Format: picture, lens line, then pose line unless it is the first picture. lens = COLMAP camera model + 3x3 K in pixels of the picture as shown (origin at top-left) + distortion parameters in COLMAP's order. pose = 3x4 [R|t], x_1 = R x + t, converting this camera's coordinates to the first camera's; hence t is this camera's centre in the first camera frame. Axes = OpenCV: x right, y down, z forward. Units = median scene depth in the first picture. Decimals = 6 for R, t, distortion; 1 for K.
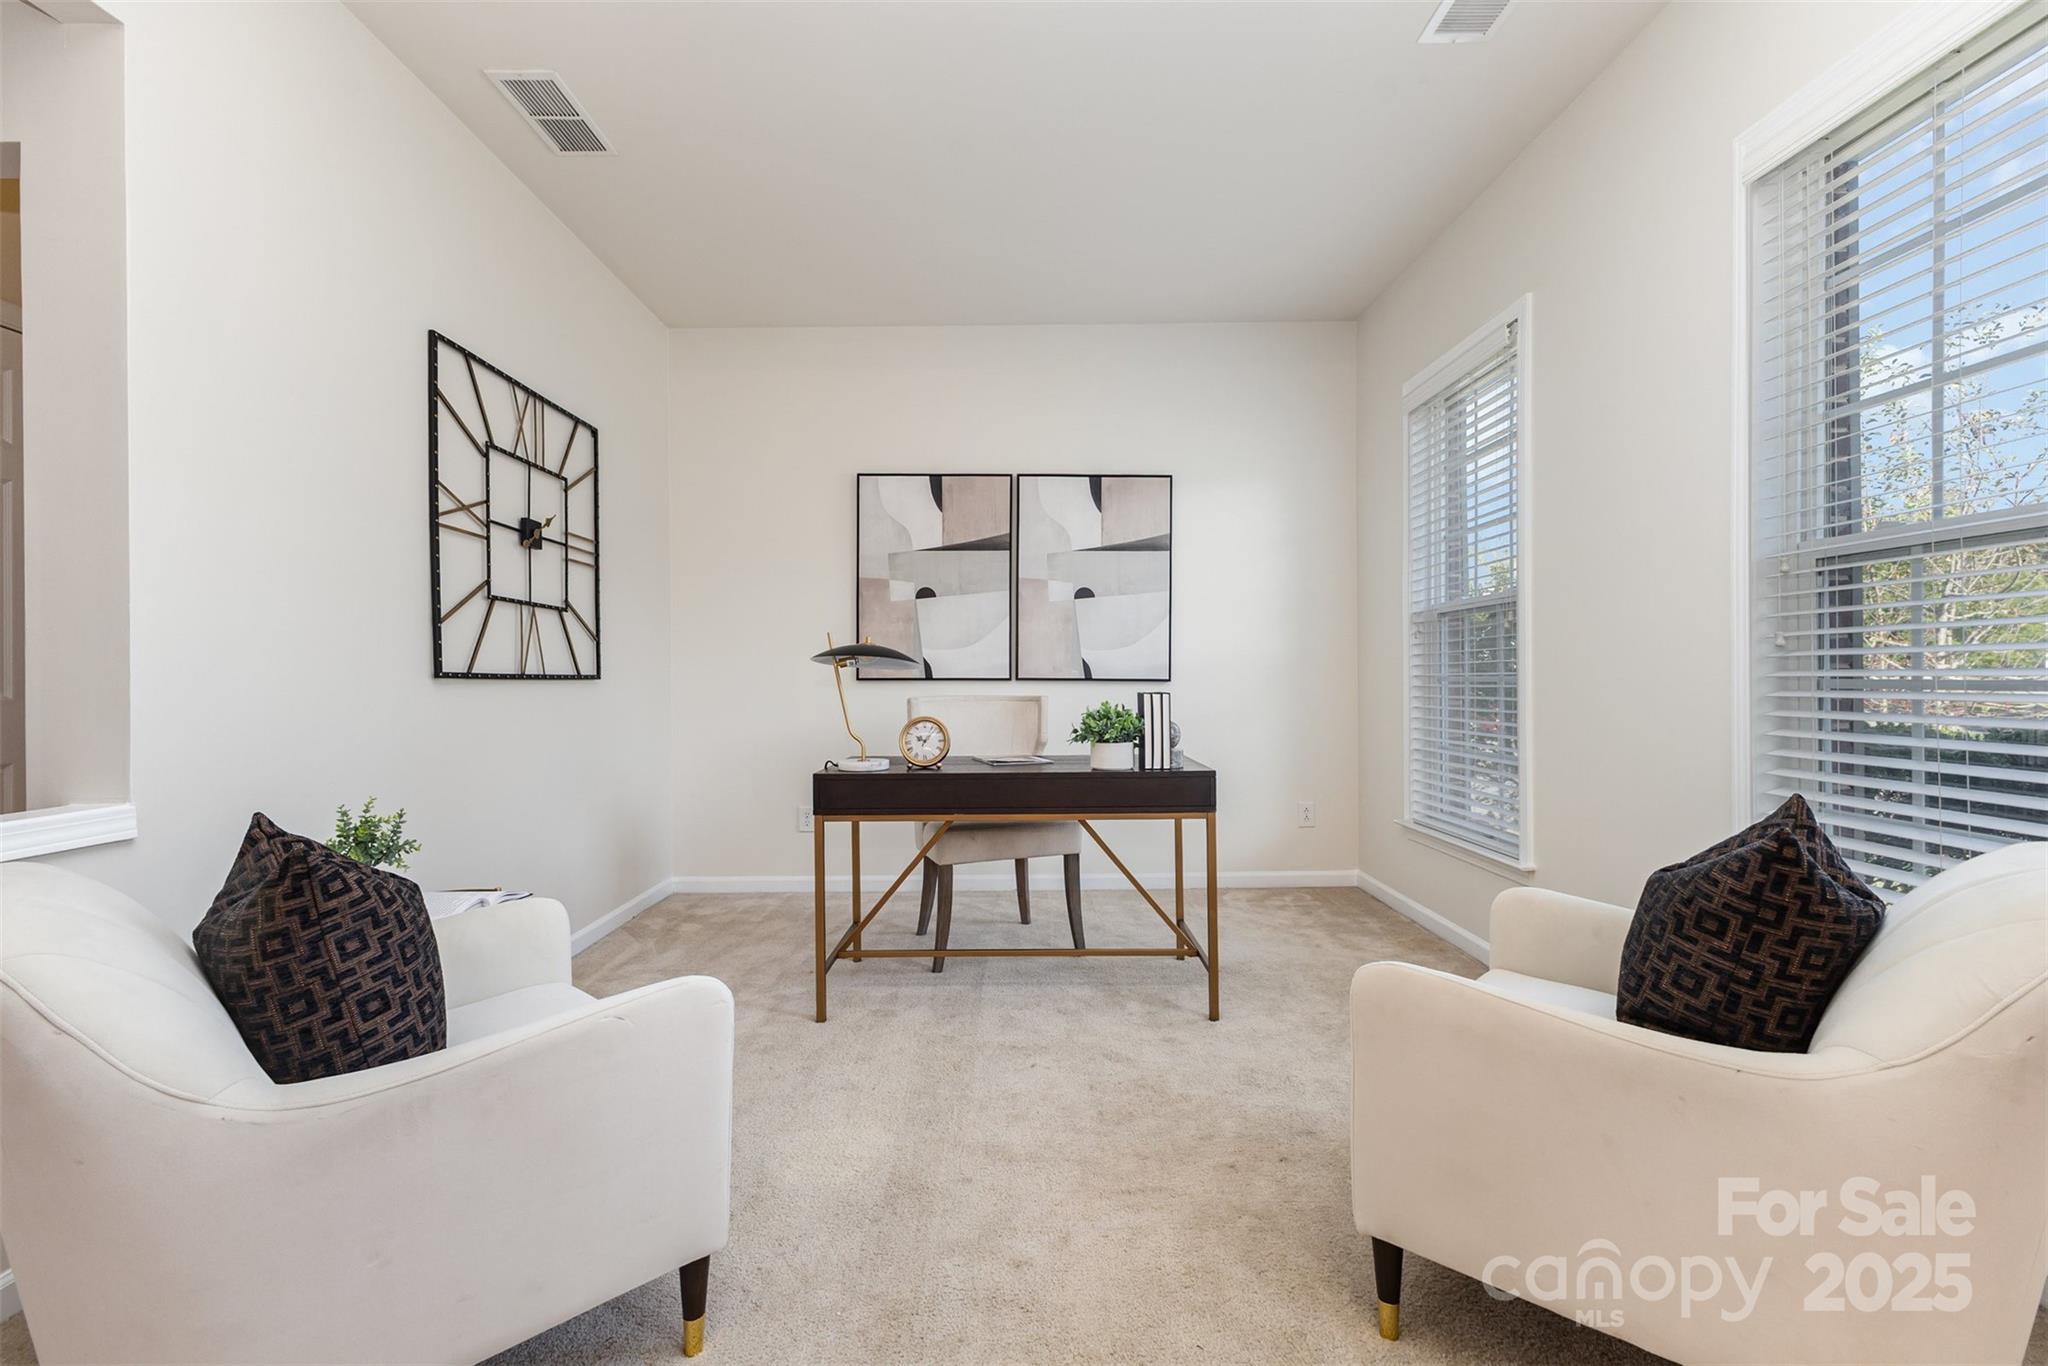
lens RADIAL K [[881.5, 0, 1028.2], [0, 881.5, 676.2], [0, 0, 1]] dist [0.013366, -0.001067]
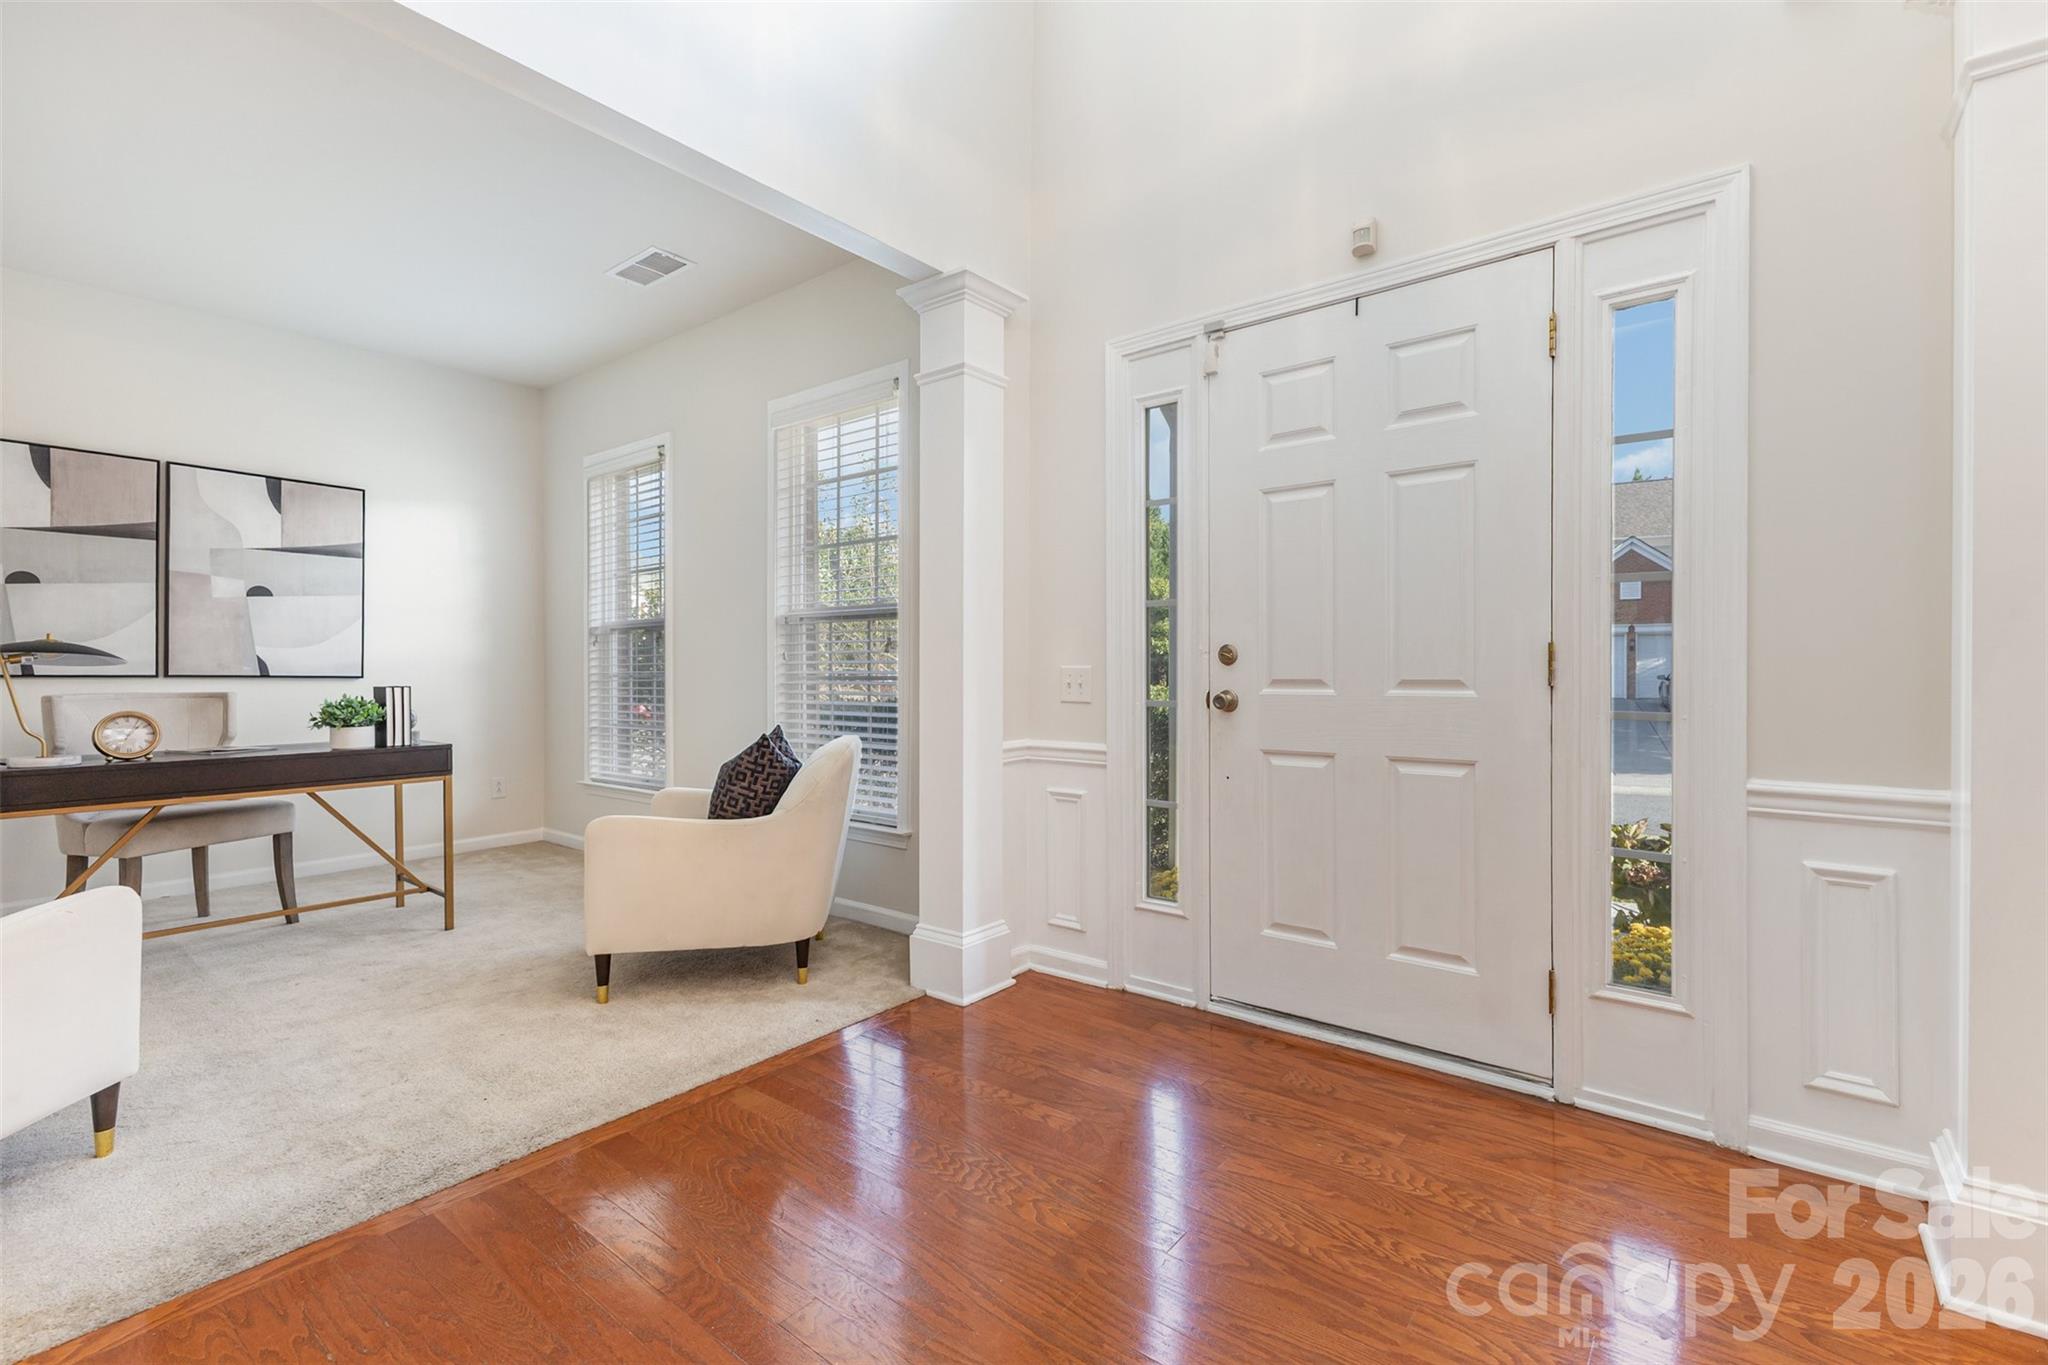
lens RADIAL K [[881.5, 0, 1028.2], [0, 881.5, 675.7], [0, 0, 1]] dist [0.013366, -0.001067]
pose [[0.623893, 0.000055, 0.781509, -0.279102], [-0.001573, 0.999998, 0.001185, 0.000528], [-0.781508, -0.001968, 0.623892, -0.498374]]
